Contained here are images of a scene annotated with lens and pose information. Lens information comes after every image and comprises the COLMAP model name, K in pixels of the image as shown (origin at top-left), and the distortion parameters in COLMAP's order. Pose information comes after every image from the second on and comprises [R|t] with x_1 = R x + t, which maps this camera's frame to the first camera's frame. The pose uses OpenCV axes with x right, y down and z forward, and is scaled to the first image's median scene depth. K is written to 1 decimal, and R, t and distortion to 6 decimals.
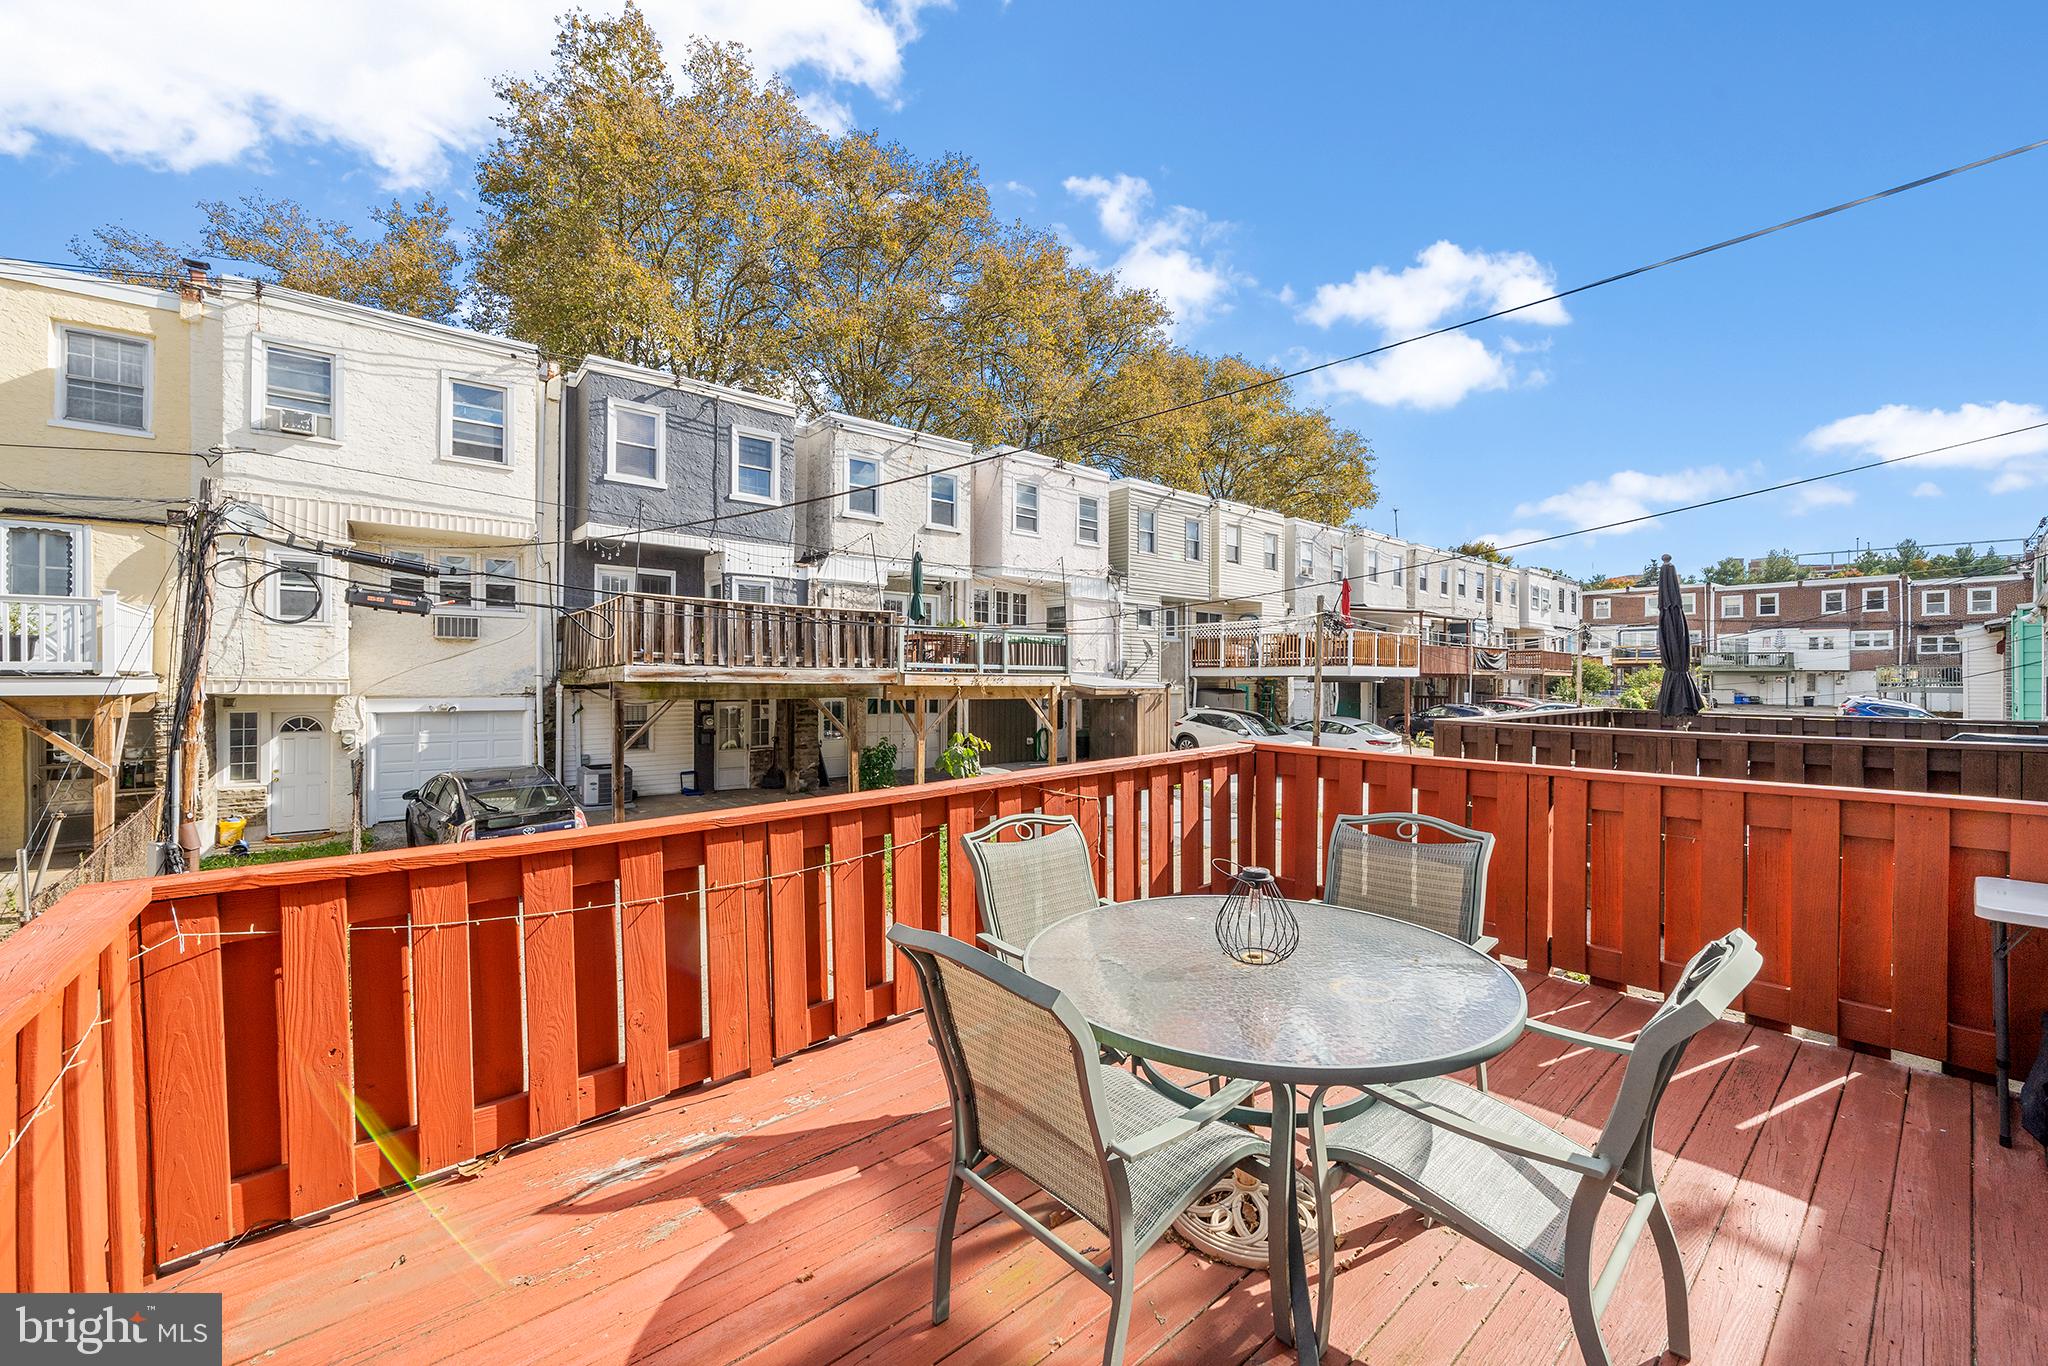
lens RADIAL K [[814.2, 0, 1021.0], [0, 814.2, 670.2], [0, 0, 1]] dist [-0.001184, -0.000759]
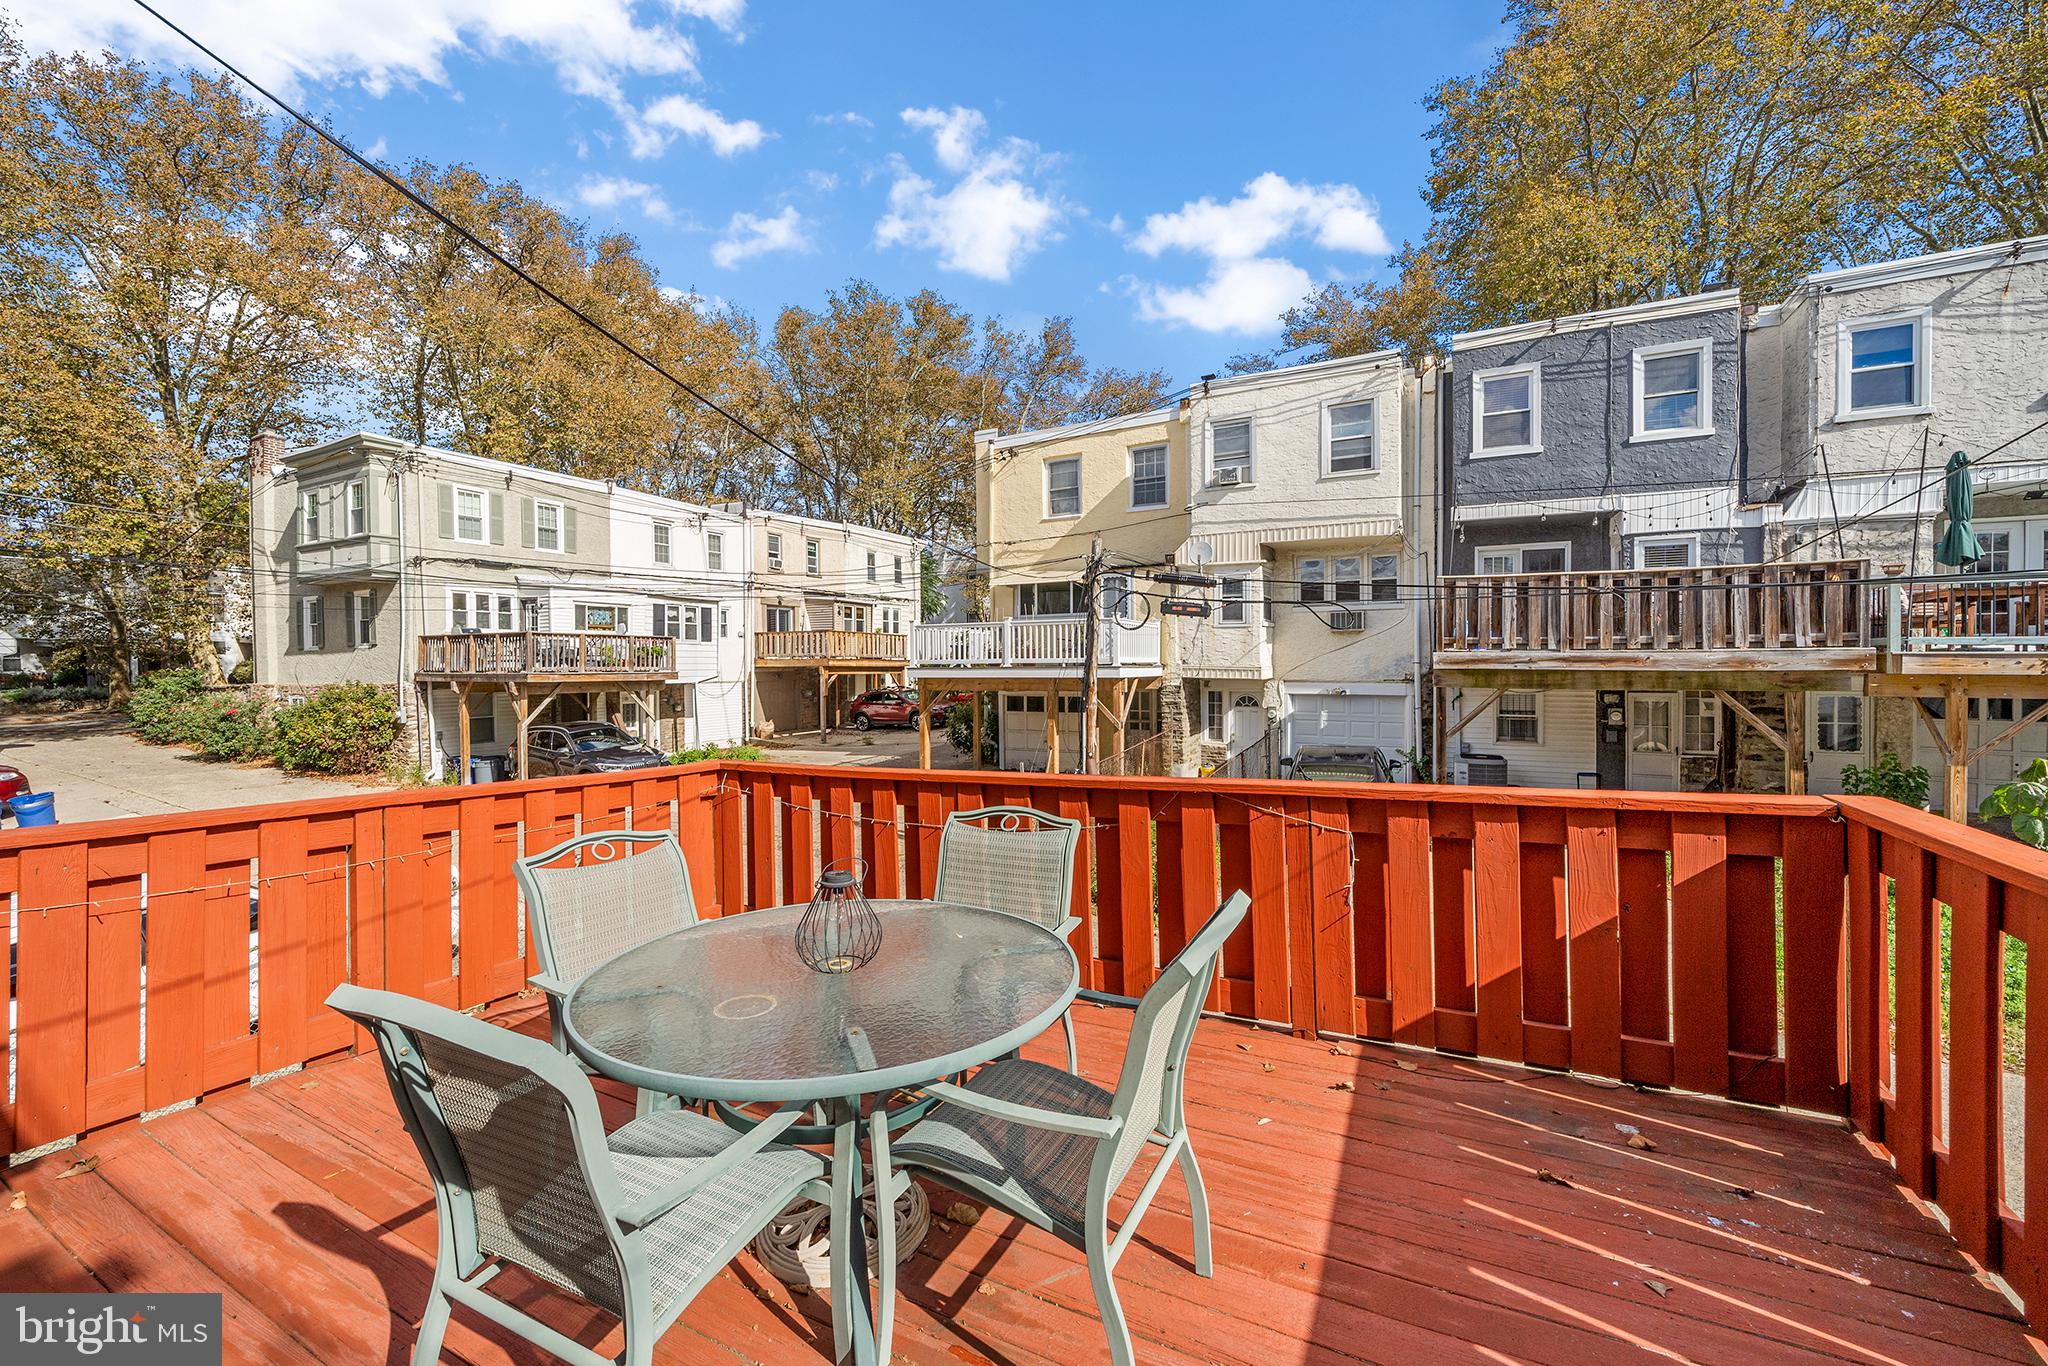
lens RADIAL K [[814.2, 0, 1022.0], [0, 814.2, 677.1], [0, 0, 1]] dist [-0.001184, -0.000759]
pose [[0.370104, 0.008391, -0.928952, 0.197004], [0.015954, 0.999754, 0.015387, 0.000966], [0.928853, -0.020515, 0.369880, 0.148508]]
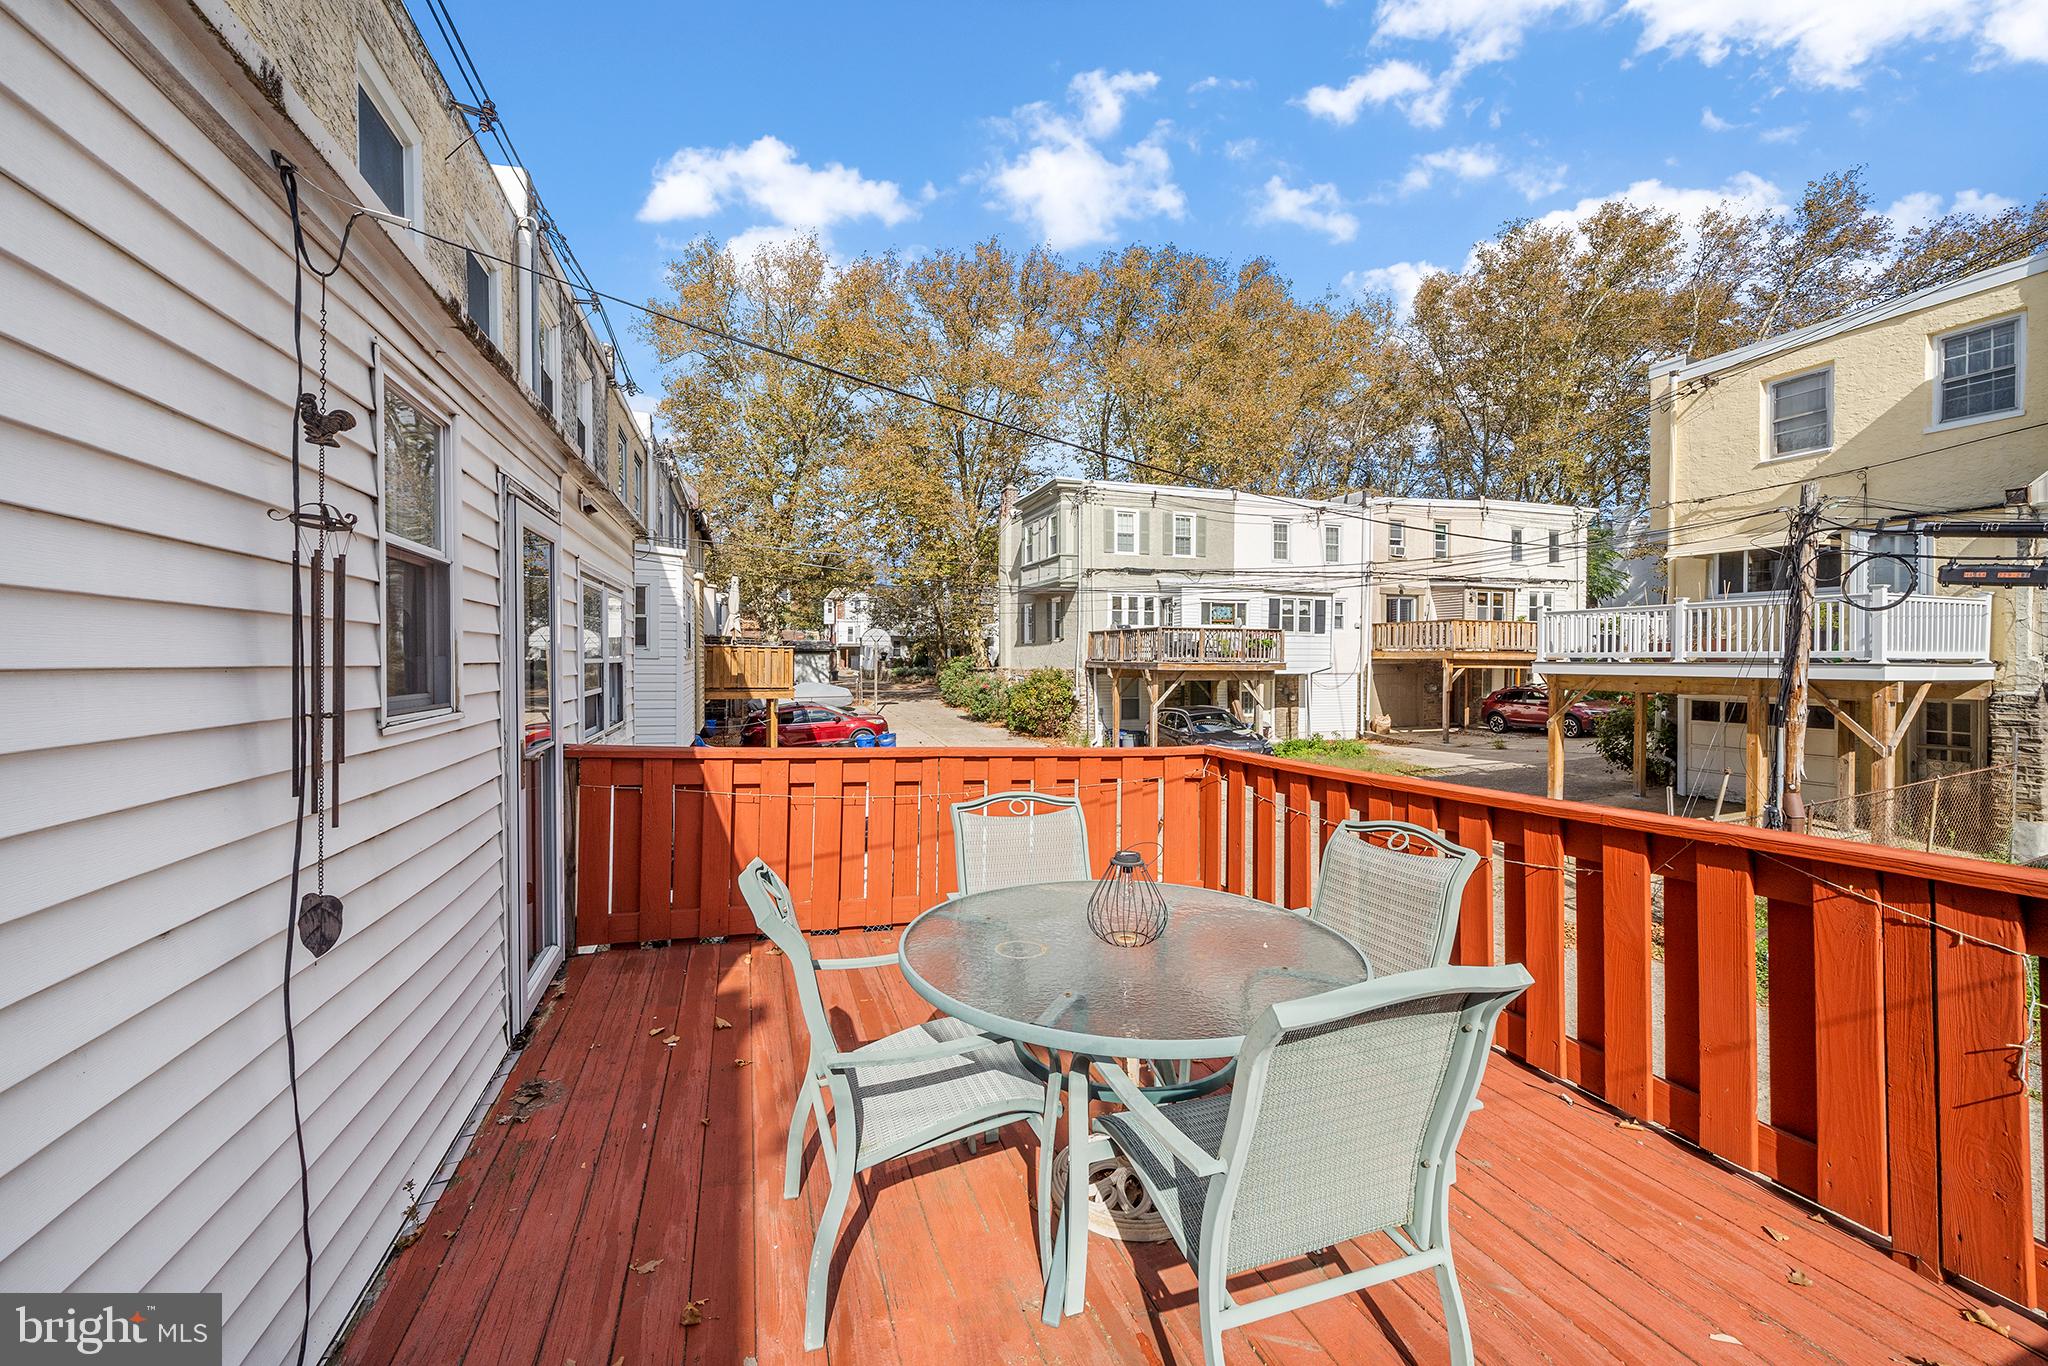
lens RADIAL K [[814.2, 0, 1034.3], [0, 814.2, 662.2], [0, 0, 1]] dist [-0.001184, -0.000759]
pose [[-0.363688, 0.001291, -0.931520, 0.201762], [0.003466, 0.999994, 0.000033, 0.001139], [0.931514, -0.003217, -0.363691, 0.217142]]
